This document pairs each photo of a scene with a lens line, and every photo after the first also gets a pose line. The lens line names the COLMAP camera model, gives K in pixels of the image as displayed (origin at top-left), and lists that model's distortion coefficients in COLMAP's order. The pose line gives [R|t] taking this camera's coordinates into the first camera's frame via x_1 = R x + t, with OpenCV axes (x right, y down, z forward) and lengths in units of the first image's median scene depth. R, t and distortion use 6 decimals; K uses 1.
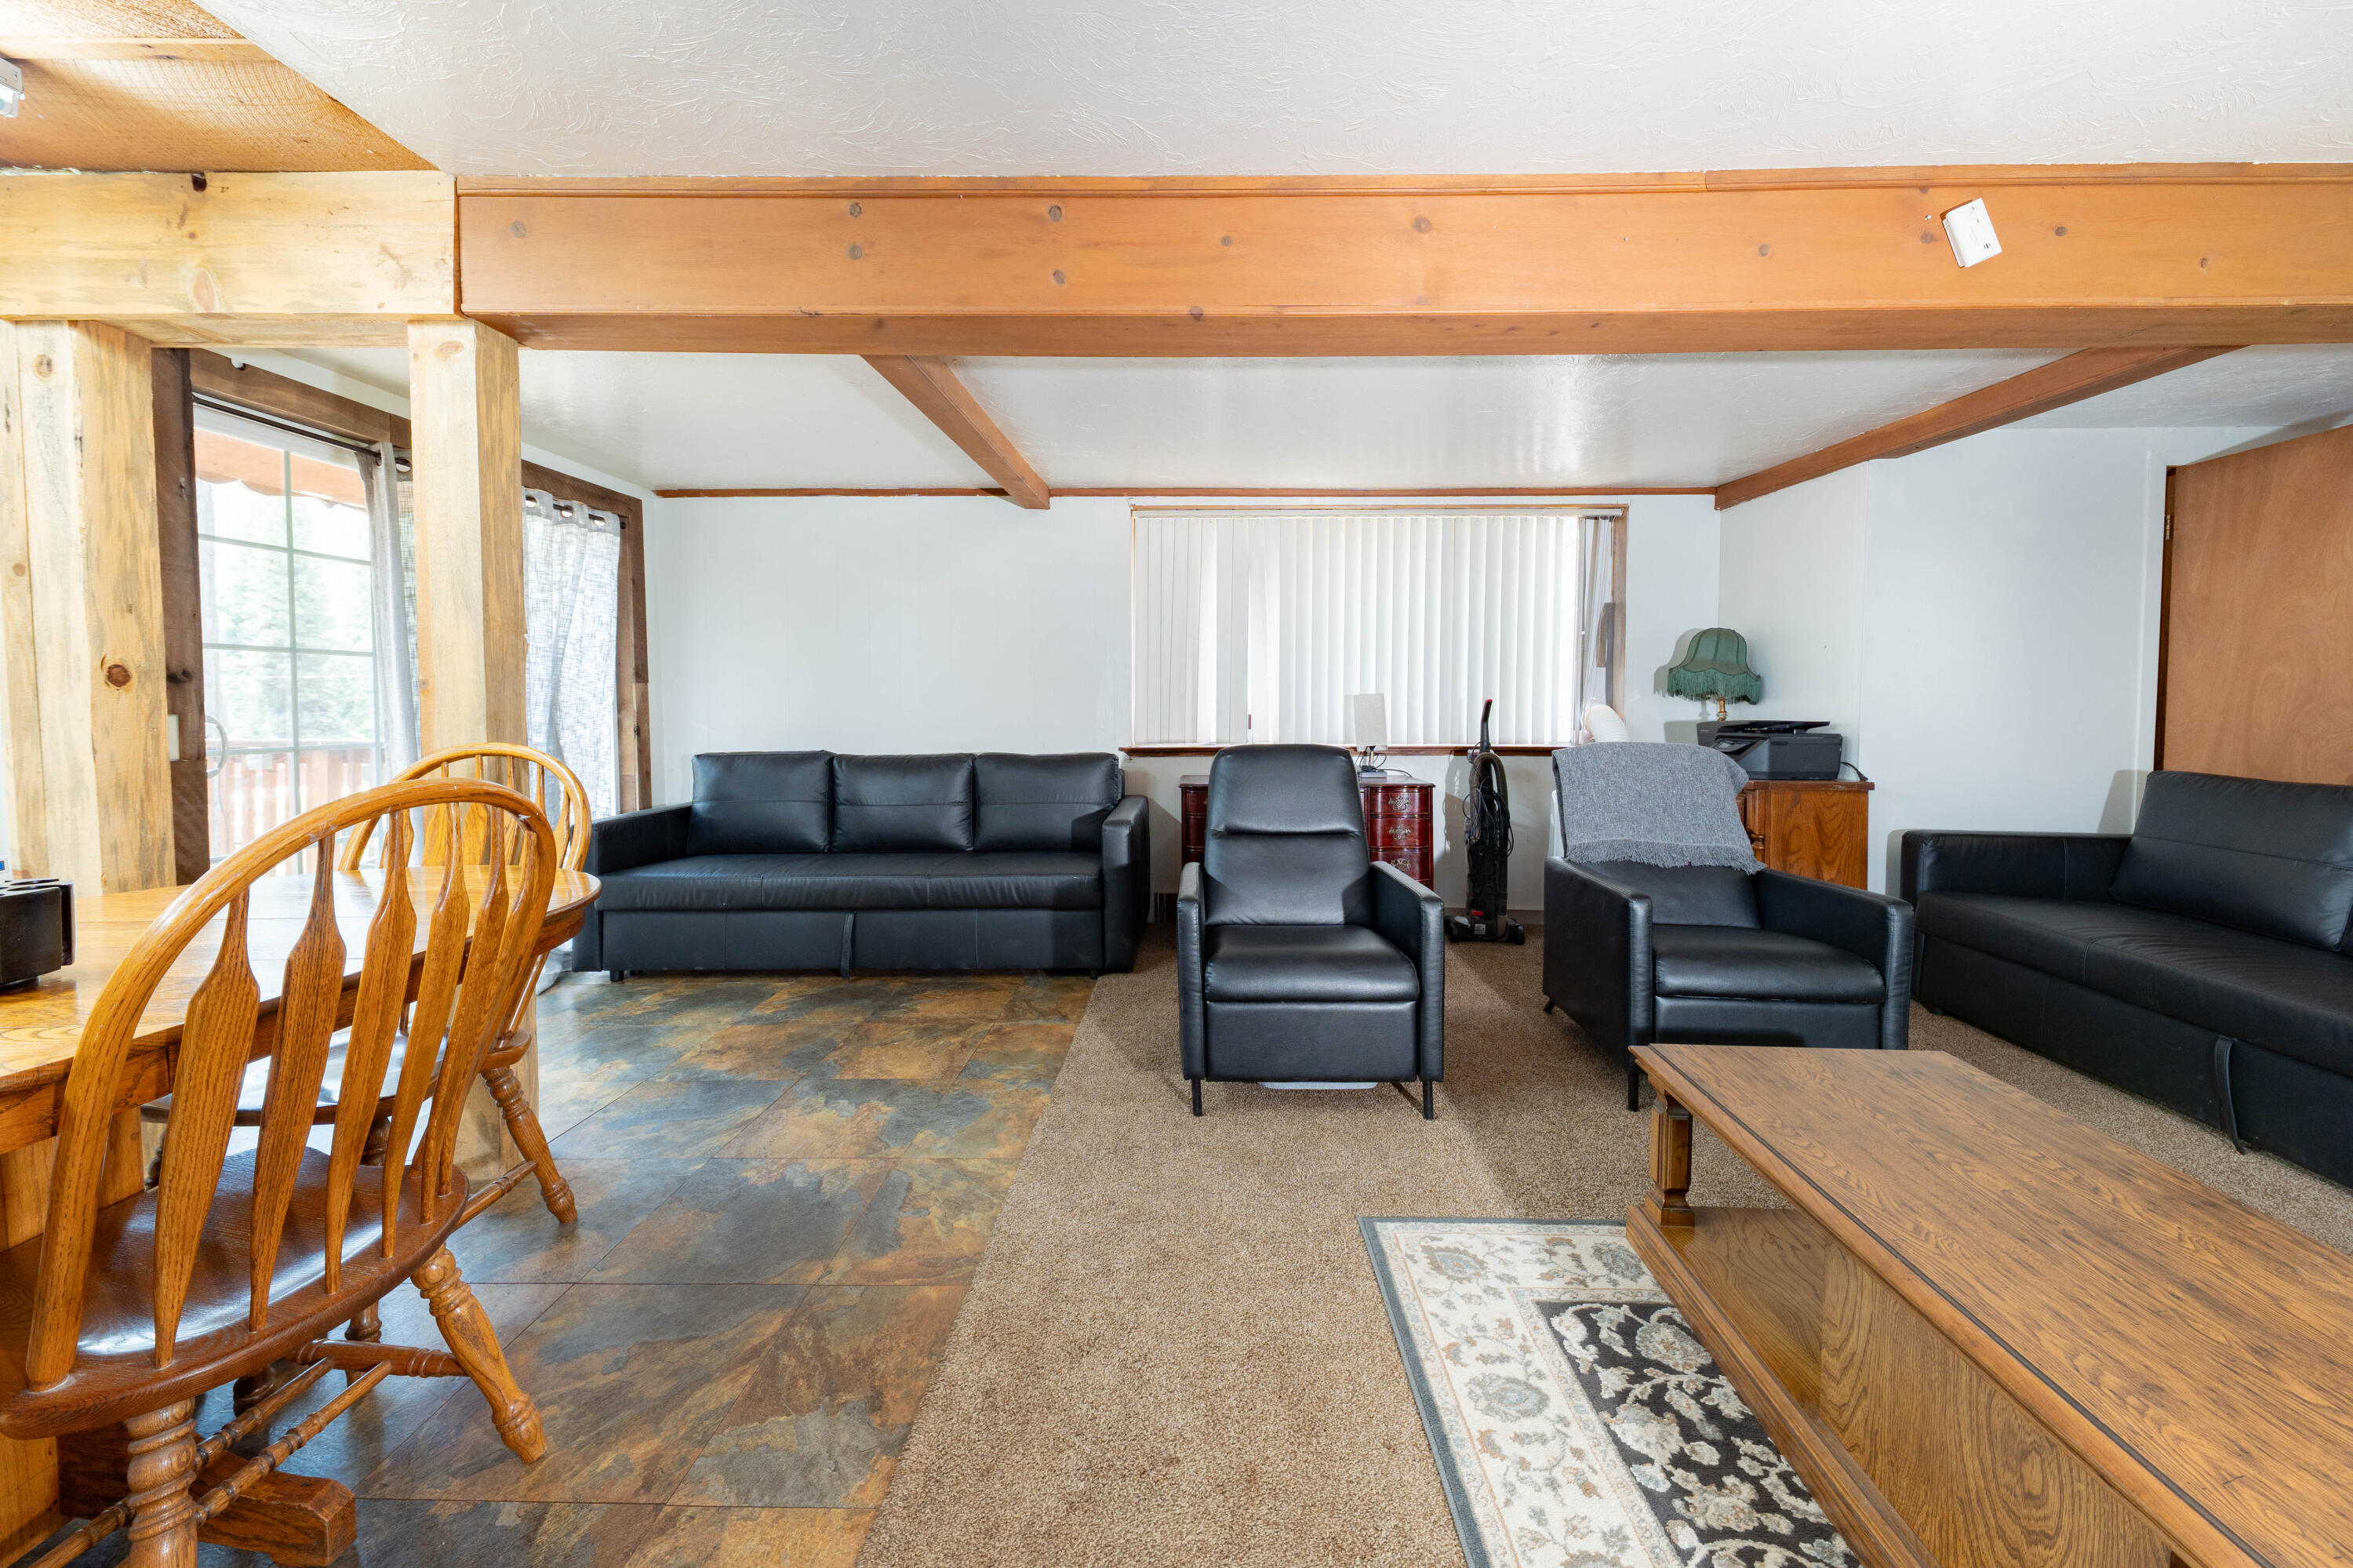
lens RADIAL K [[893.9, 0, 1185.9], [0, 893.9, 727.1], [0, 0, 1]] dist [0.012664, -0.005199]
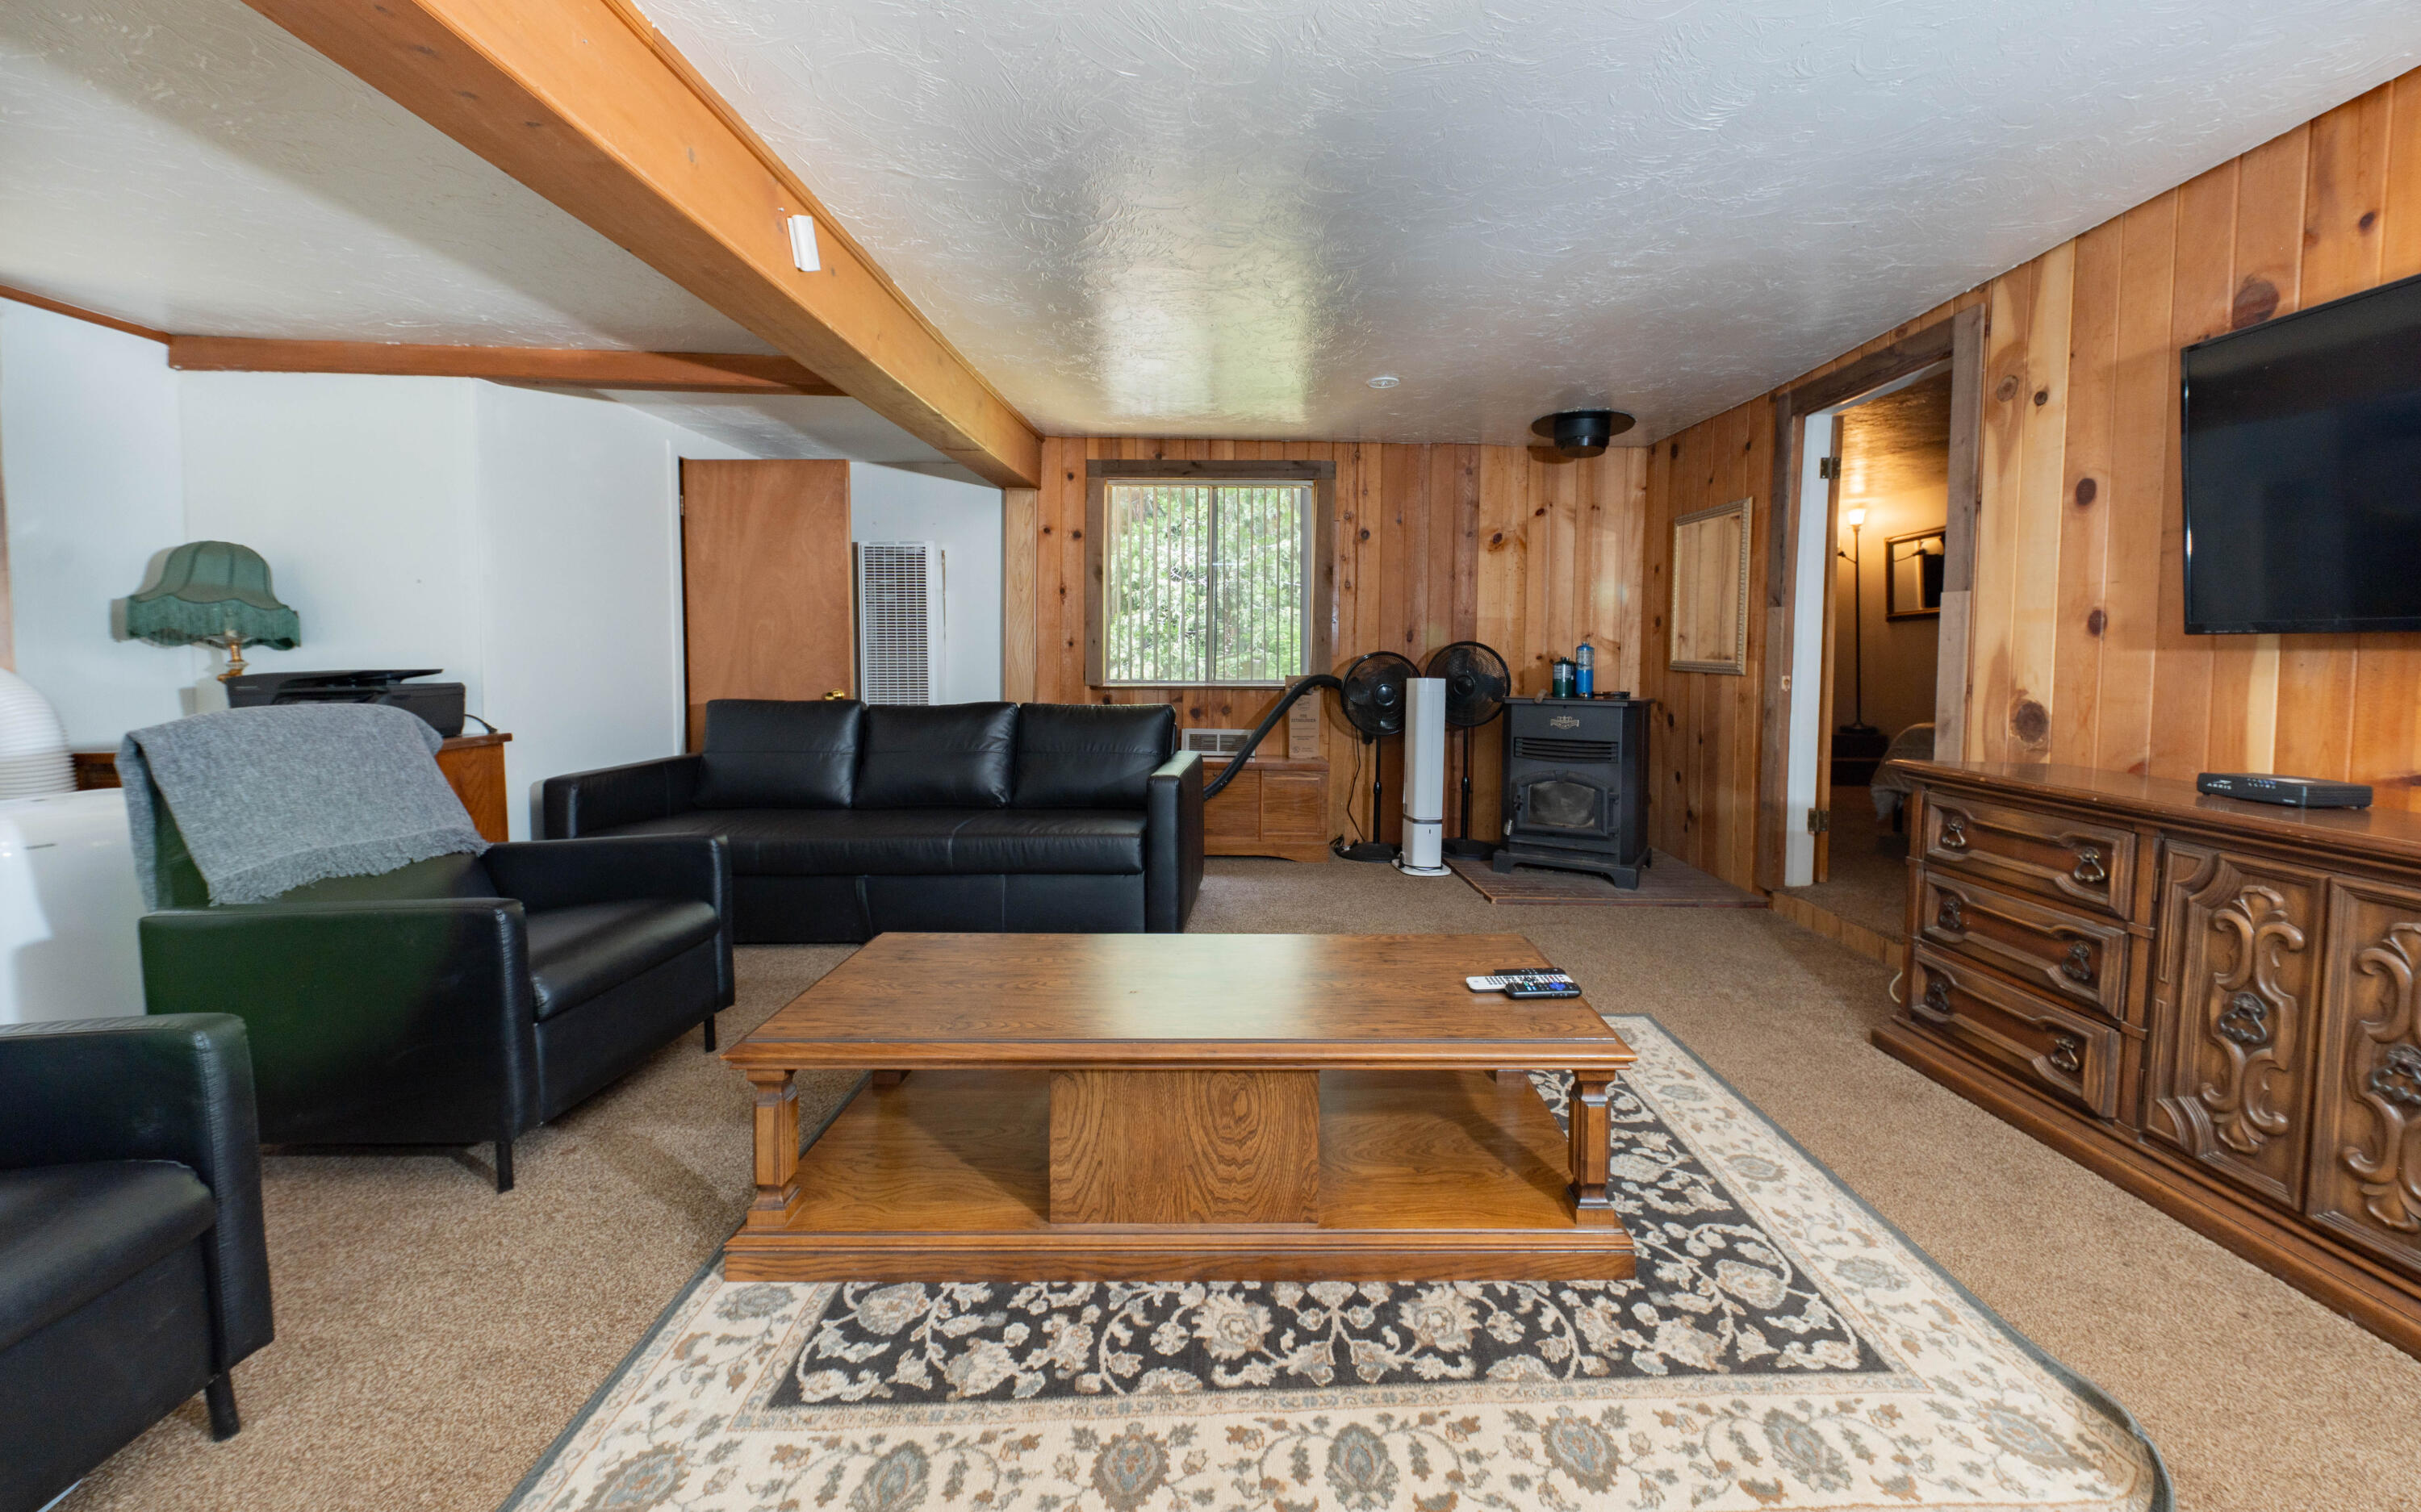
lens RADIAL K [[876.4, 0, 1257.5], [0, 876.4, 677.7], [0, 0, 1]] dist [0.012957, -0.006385]
pose [[-0.052259, -0.037411, 0.997933, -0.347244], [0.031768, 0.998730, 0.039104, -0.012077], [-0.998128, 0.033746, -0.051004, 0.542743]]
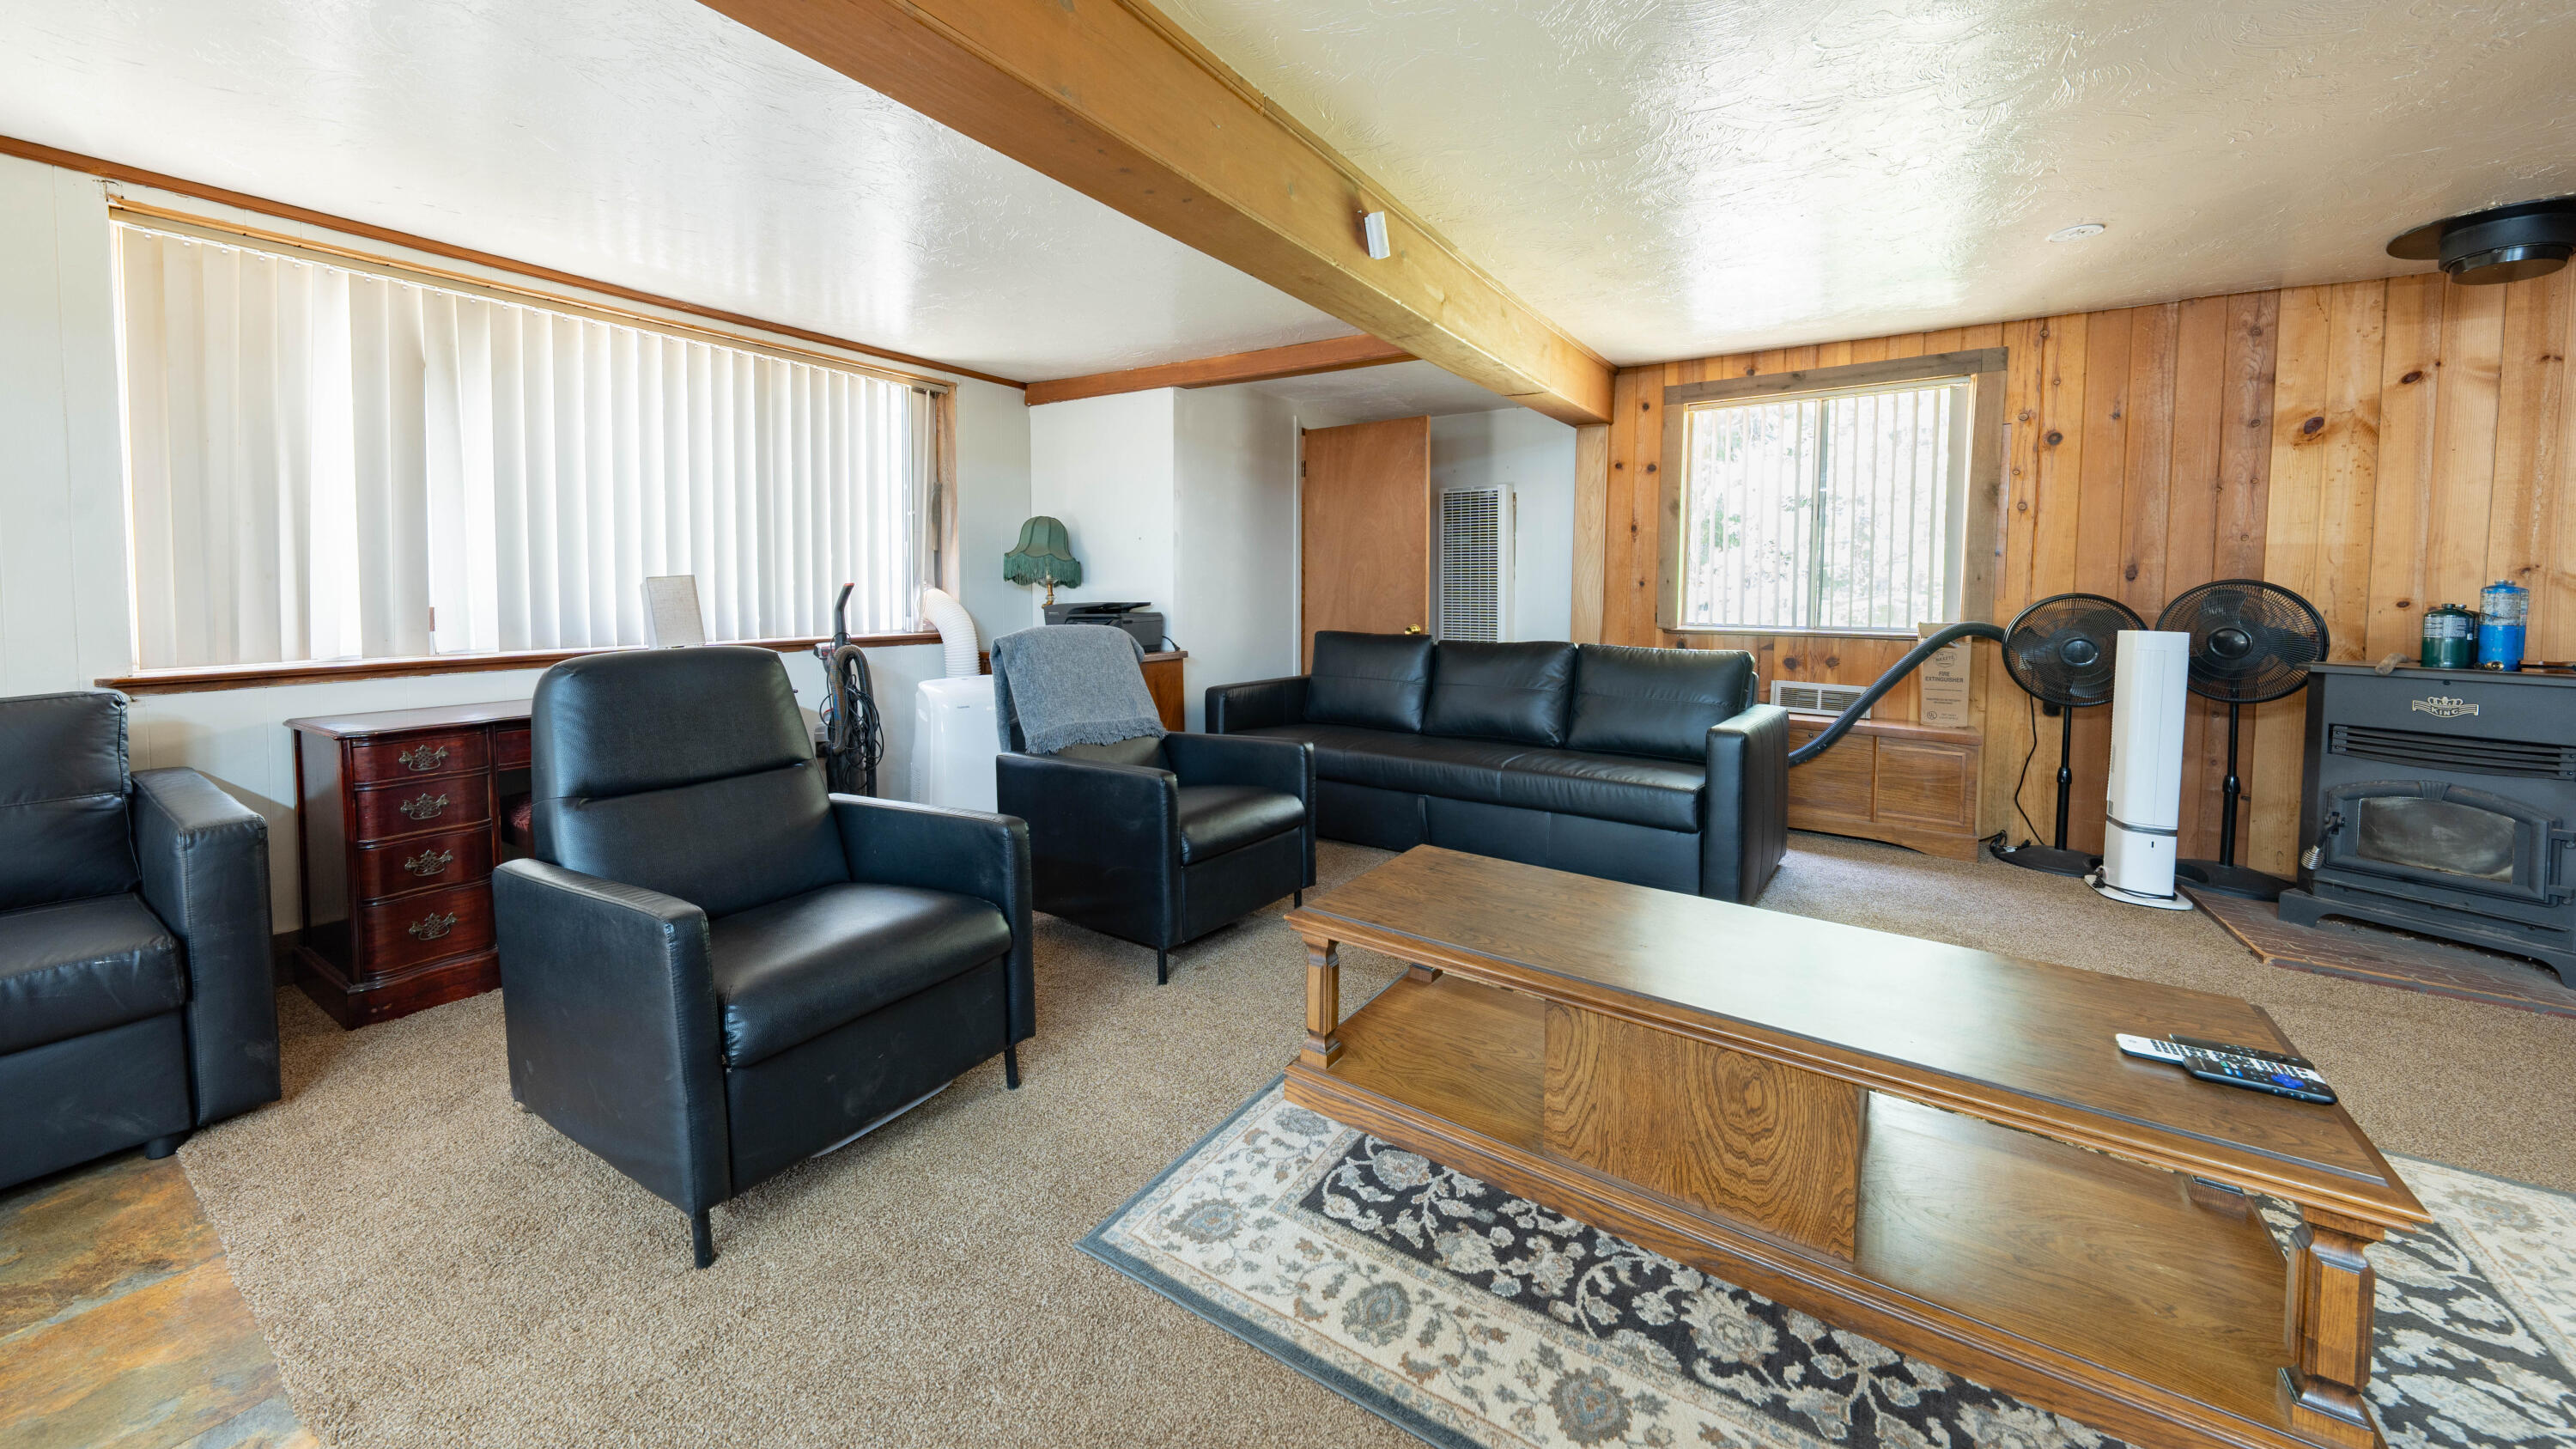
lens RADIAL K [[893.3, 0, 1291.4], [0, 893.3, 619.4], [0, 0, 1]] dist [0.012810, -0.004778]
pose [[0.530554, -0.032467, 0.847029, -0.376286], [0.026749, 0.999410, 0.021553, -0.008288], [-0.847229, 0.011222, 0.531109, 0.449289]]
